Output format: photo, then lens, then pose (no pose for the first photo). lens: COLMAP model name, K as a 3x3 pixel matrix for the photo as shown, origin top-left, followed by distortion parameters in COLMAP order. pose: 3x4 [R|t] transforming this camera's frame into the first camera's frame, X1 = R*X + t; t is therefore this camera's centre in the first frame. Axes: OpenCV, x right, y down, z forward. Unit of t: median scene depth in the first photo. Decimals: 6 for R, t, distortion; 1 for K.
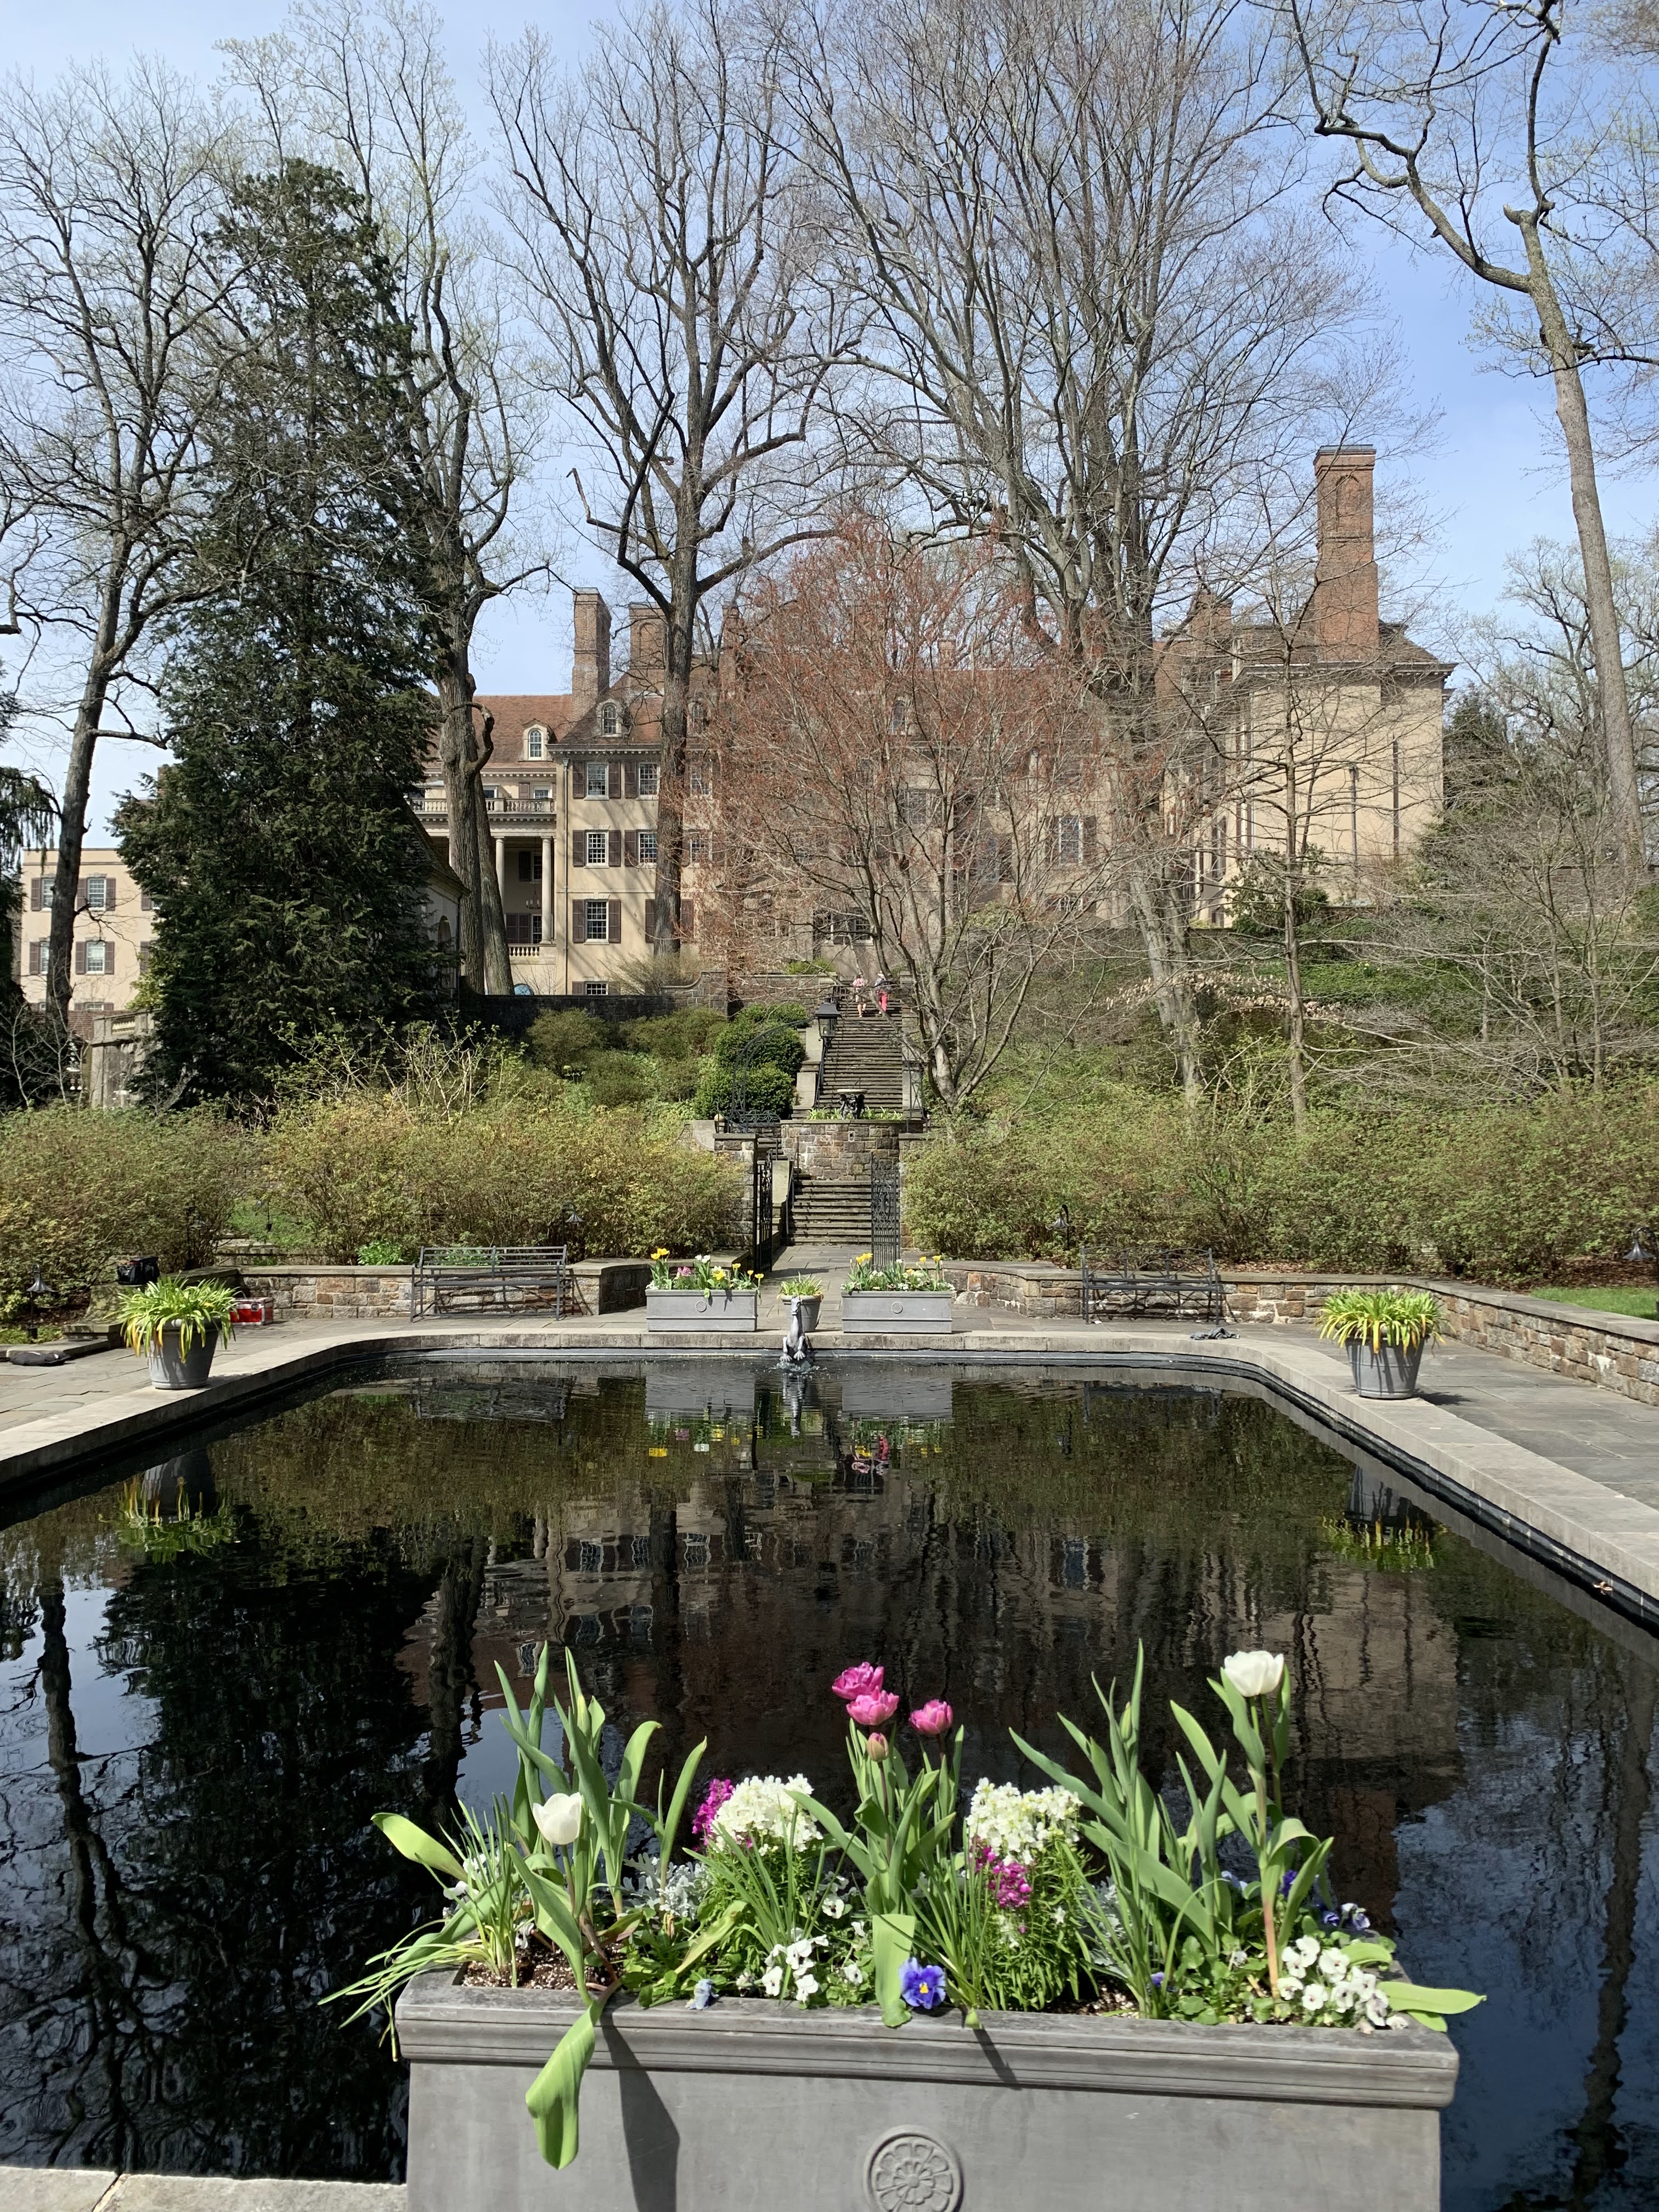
lens RADIAL K [[1639.0, 0, 830.4], [0, 1639.0, 1110.7], [0, 0, 1]] dist [0.043312, 0.000035]
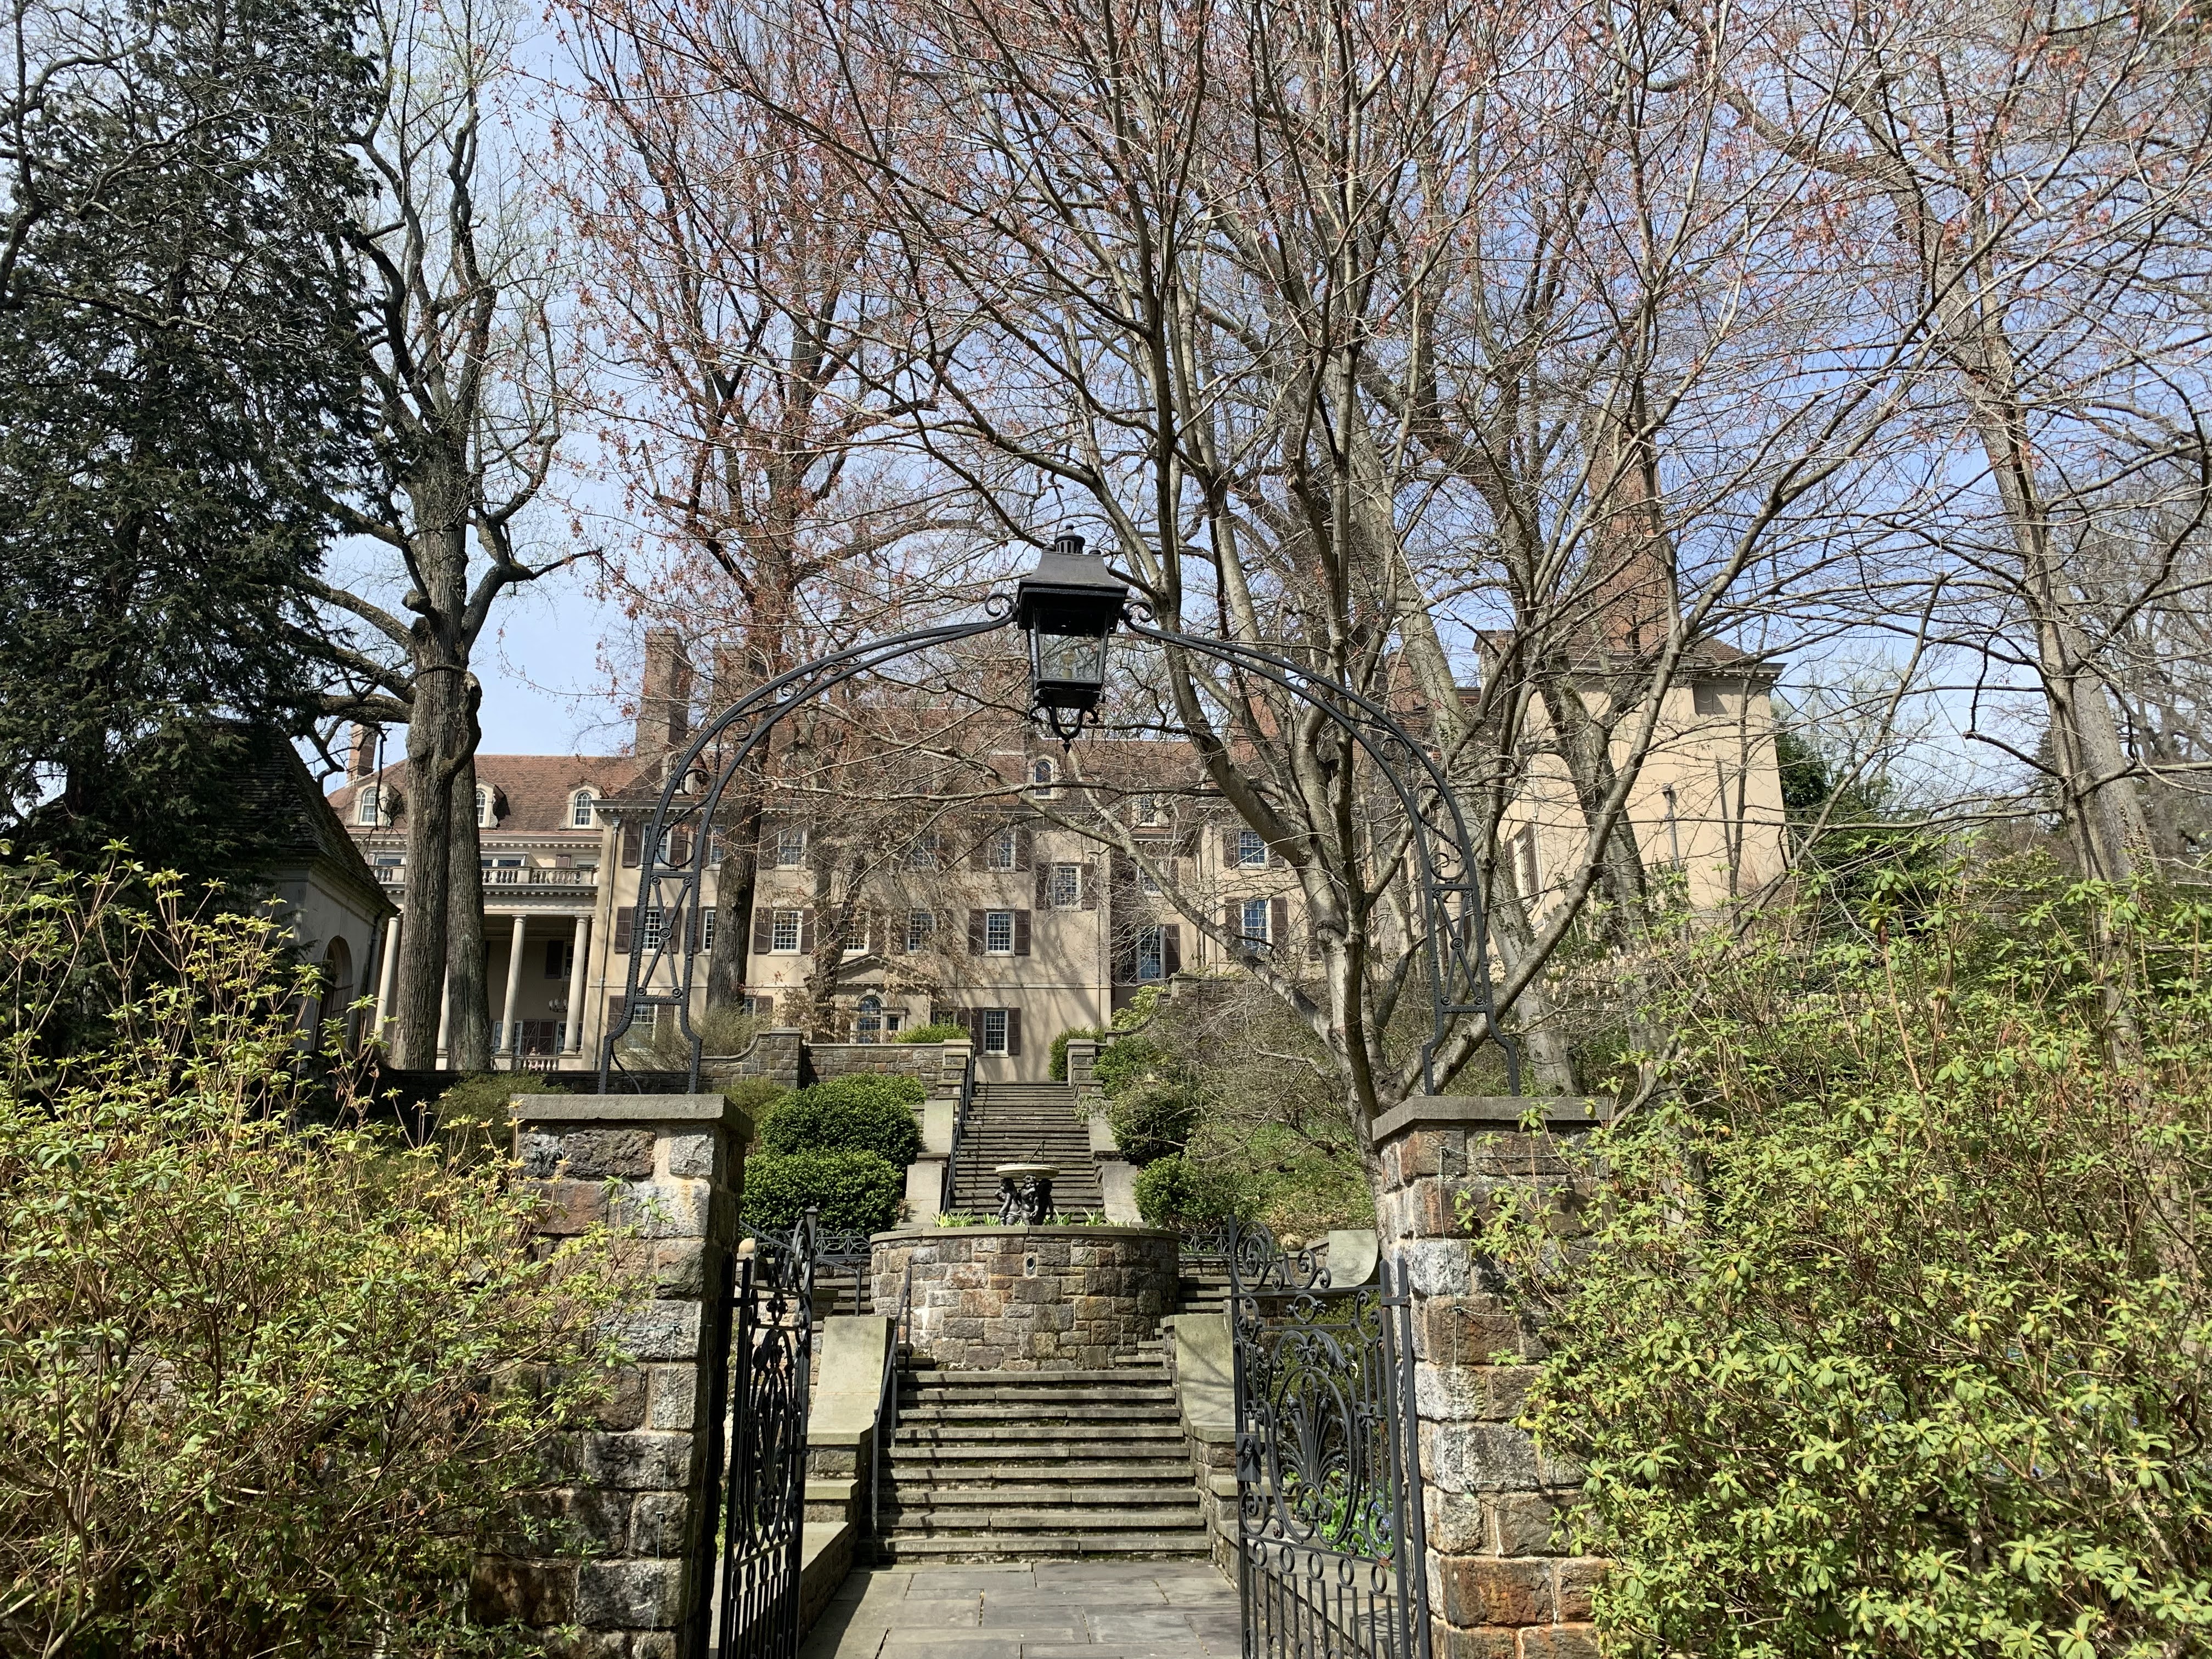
lens RADIAL K [[1639.0, 0, 1104.8], [0, 1639.0, 815.8], [0, 0, 1]] dist [0.043312, 0.000035]
pose [[0.995077, 0.022498, 0.096517, -0.006924], [0.006343, 0.957438, -0.288570, 0.014922], [-0.098901, 0.287761, 0.952582, 0.290457]]
